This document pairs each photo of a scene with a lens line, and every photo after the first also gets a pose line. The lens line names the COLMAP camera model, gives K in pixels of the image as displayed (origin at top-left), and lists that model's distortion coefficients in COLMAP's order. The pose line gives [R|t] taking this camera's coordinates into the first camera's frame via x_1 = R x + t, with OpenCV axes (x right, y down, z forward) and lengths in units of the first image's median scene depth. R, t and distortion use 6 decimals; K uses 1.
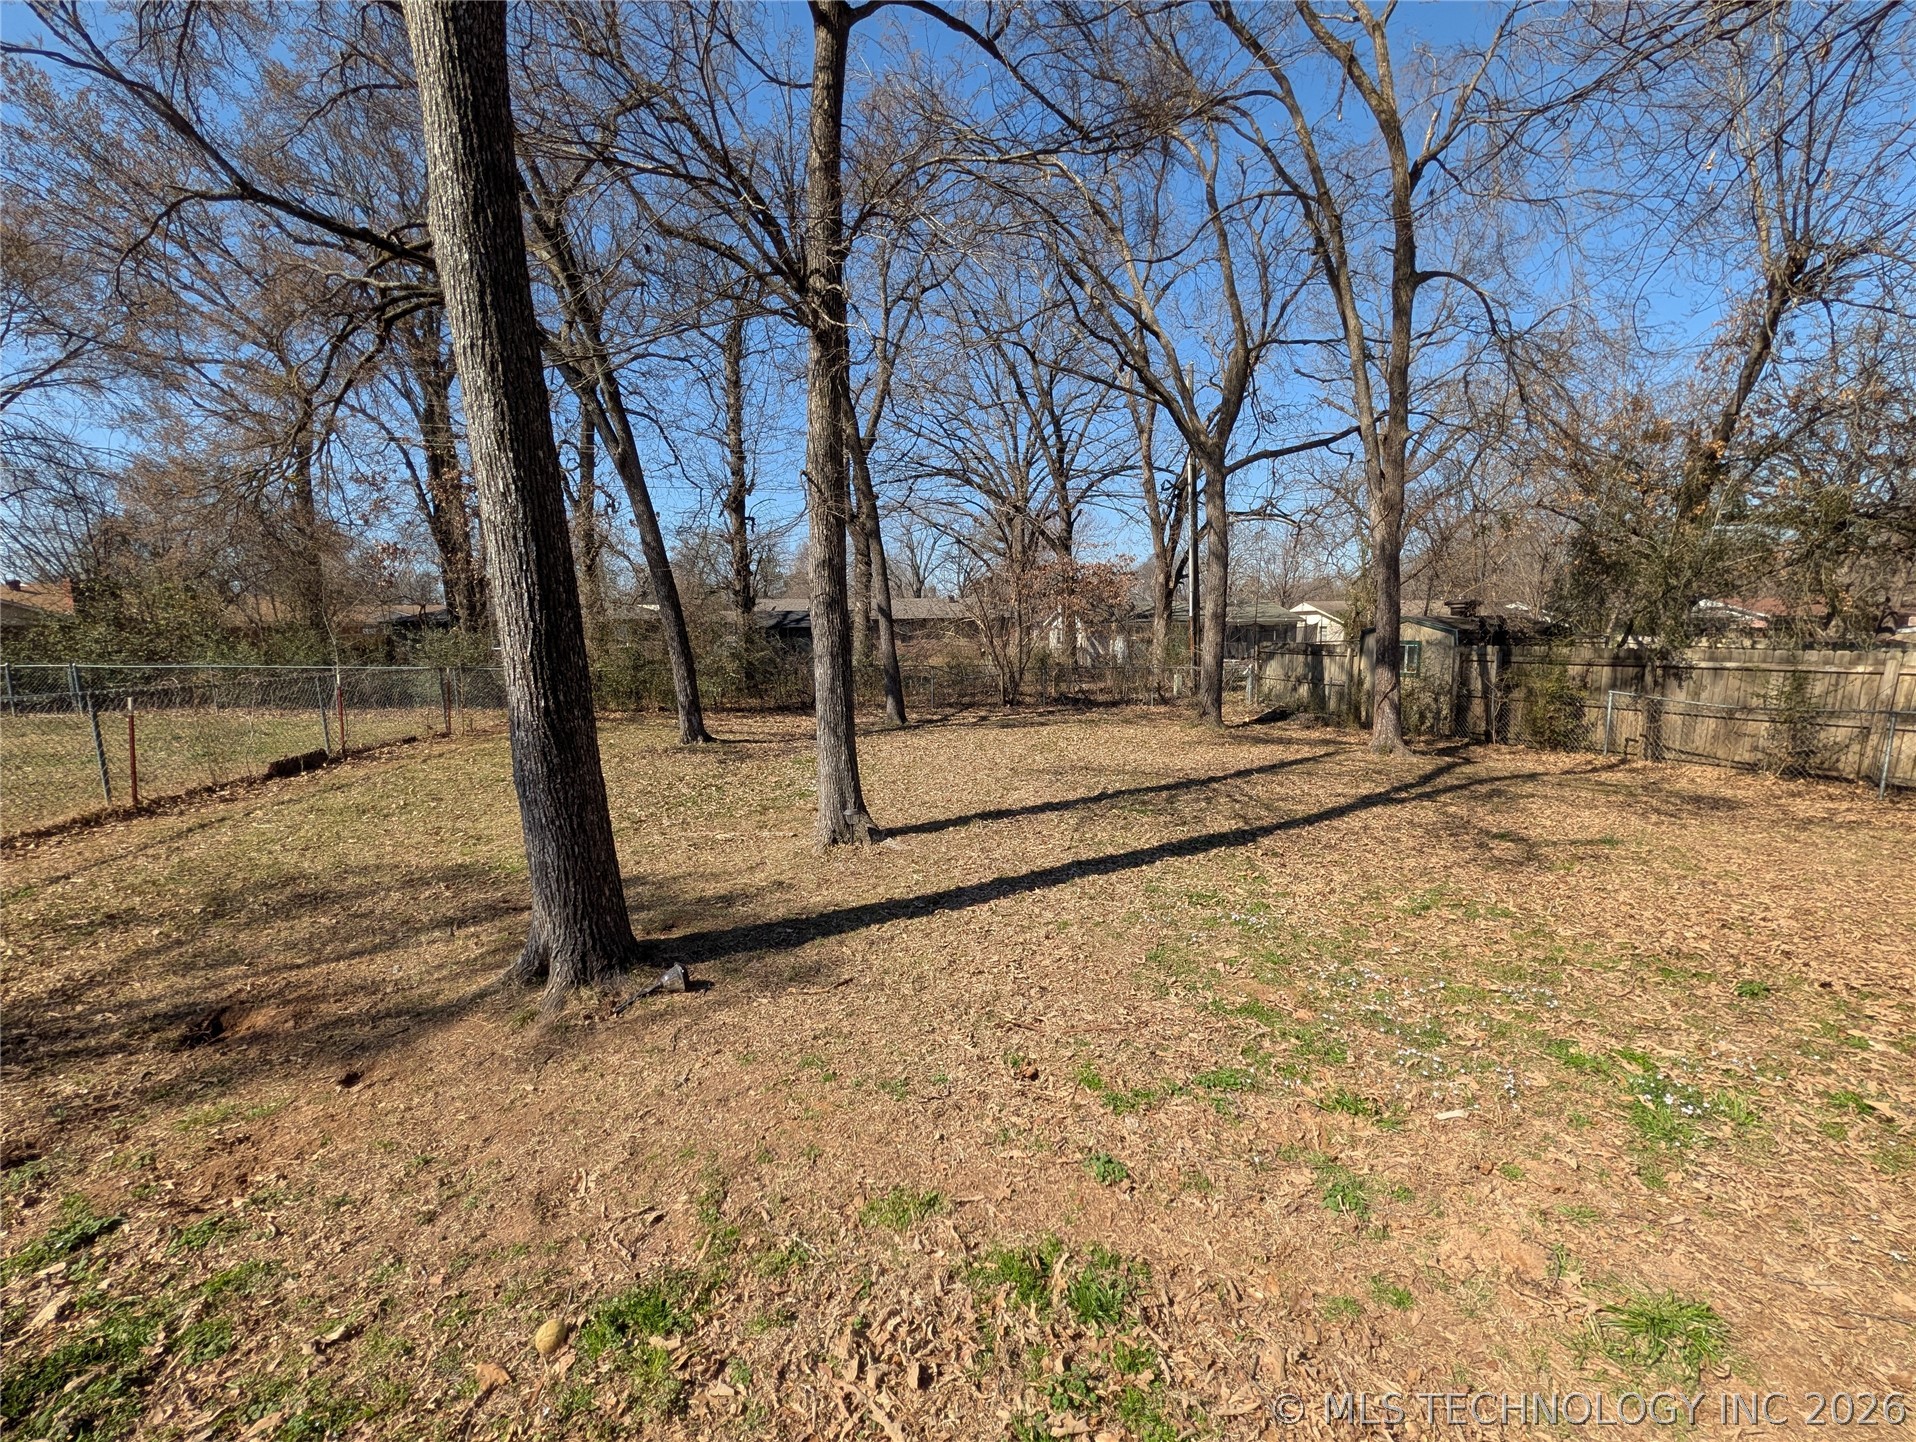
lens RADIAL K [[739.1, 0, 960.7], [0, 739.1, 723.7], [0, 0, 1]] dist [0.000113, -0.000027]
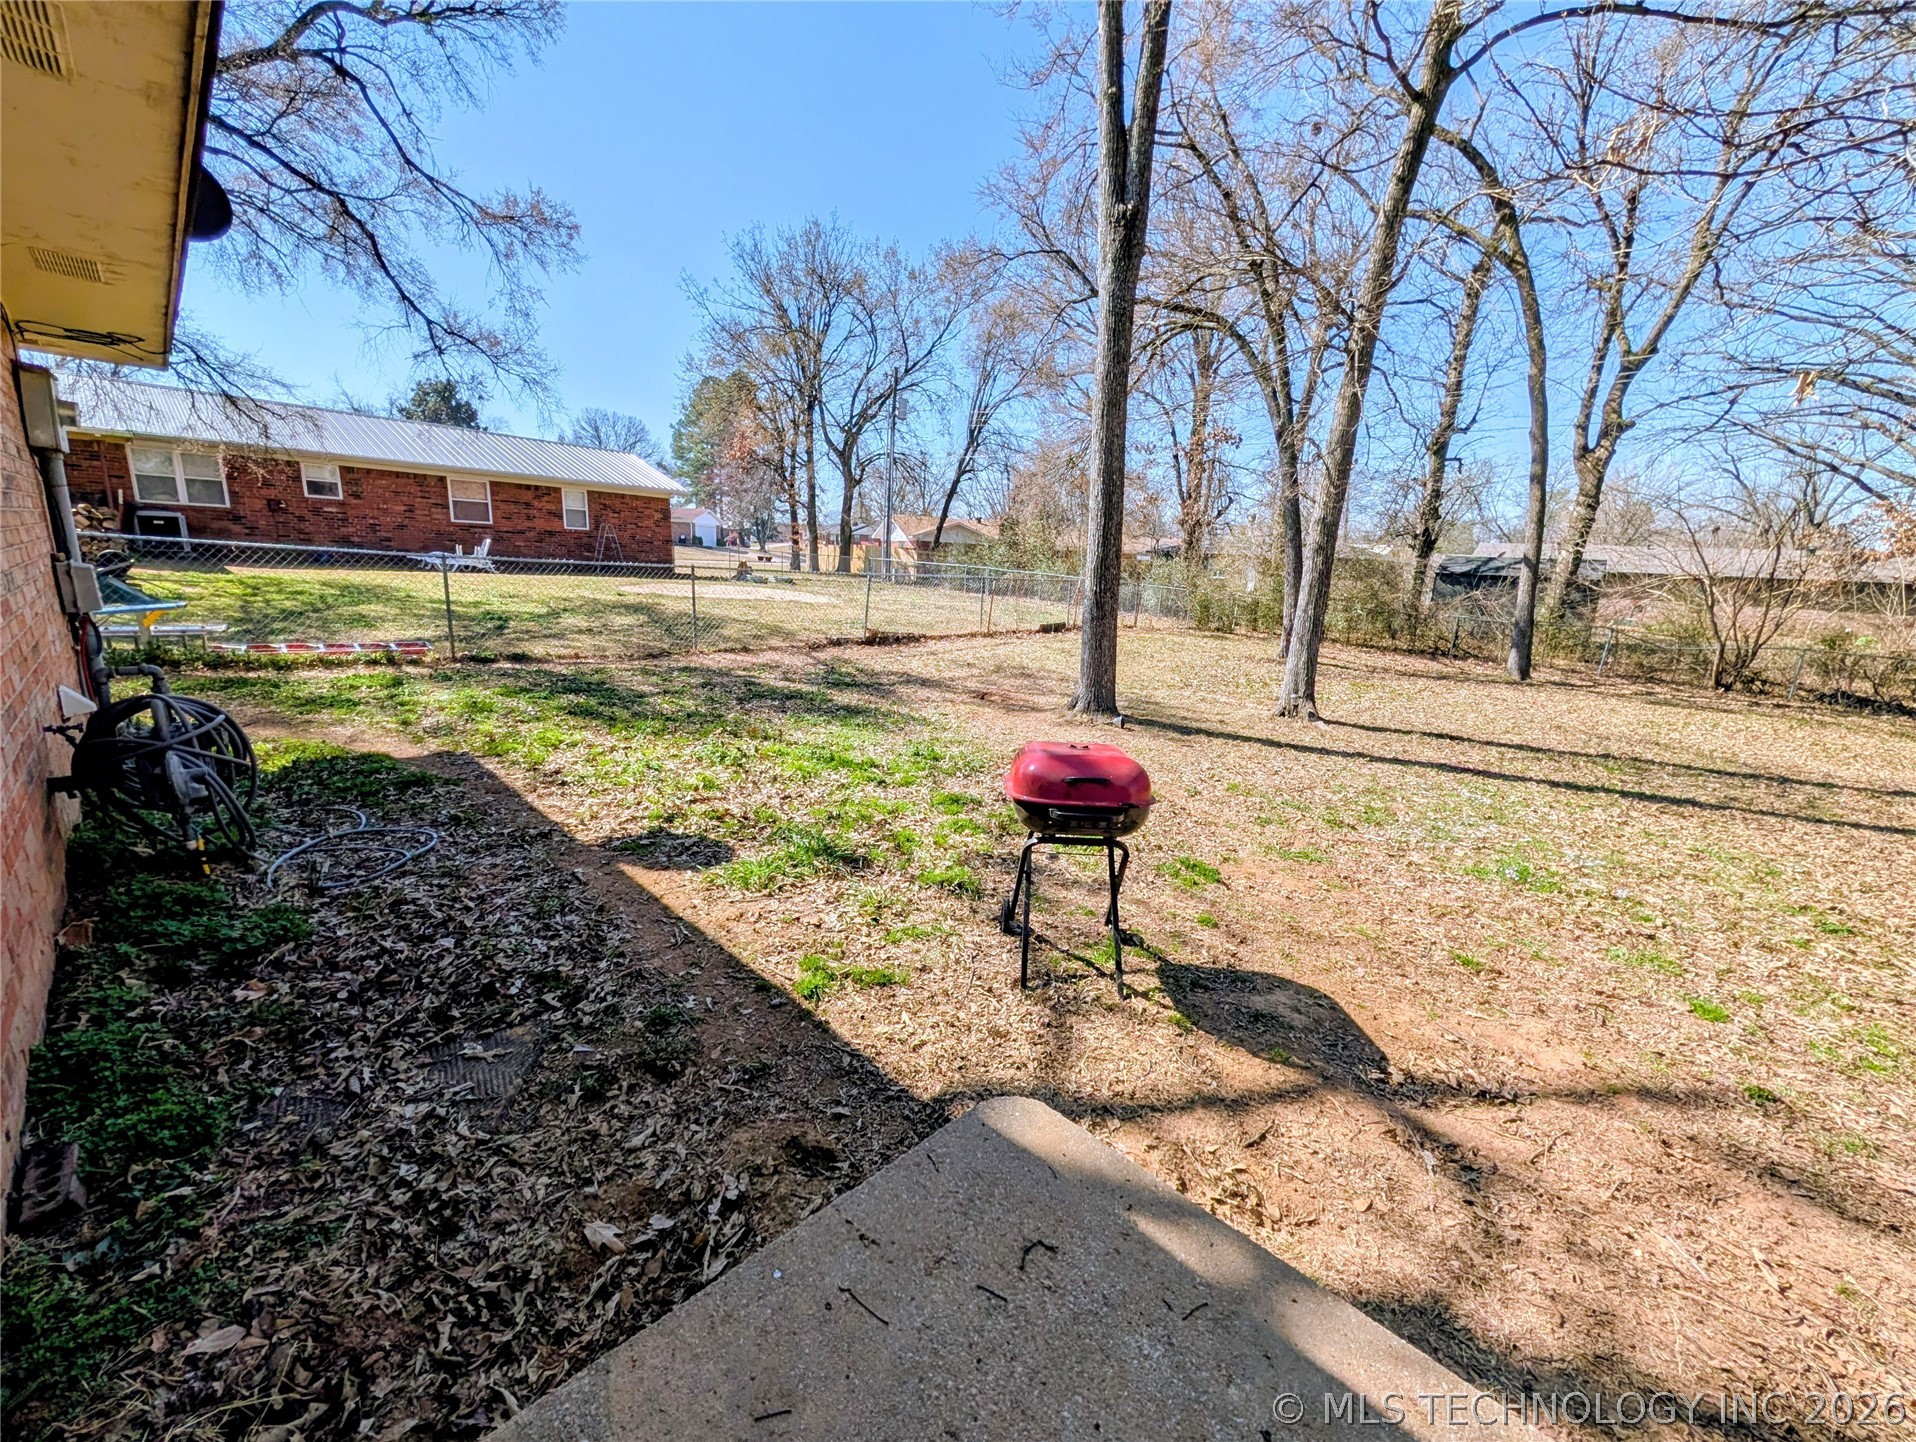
lens RADIAL K [[739.1, 0, 956.7], [0, 739.1, 721.9], [0, 0, 1]] dist [0.000113, -0.000027]
pose [[0.594850, 0.219334, -0.773334, 0.445590], [-0.158044, 0.975188, 0.155017, 0.037316], [0.788147, 0.030009, 0.614755, -0.313567]]
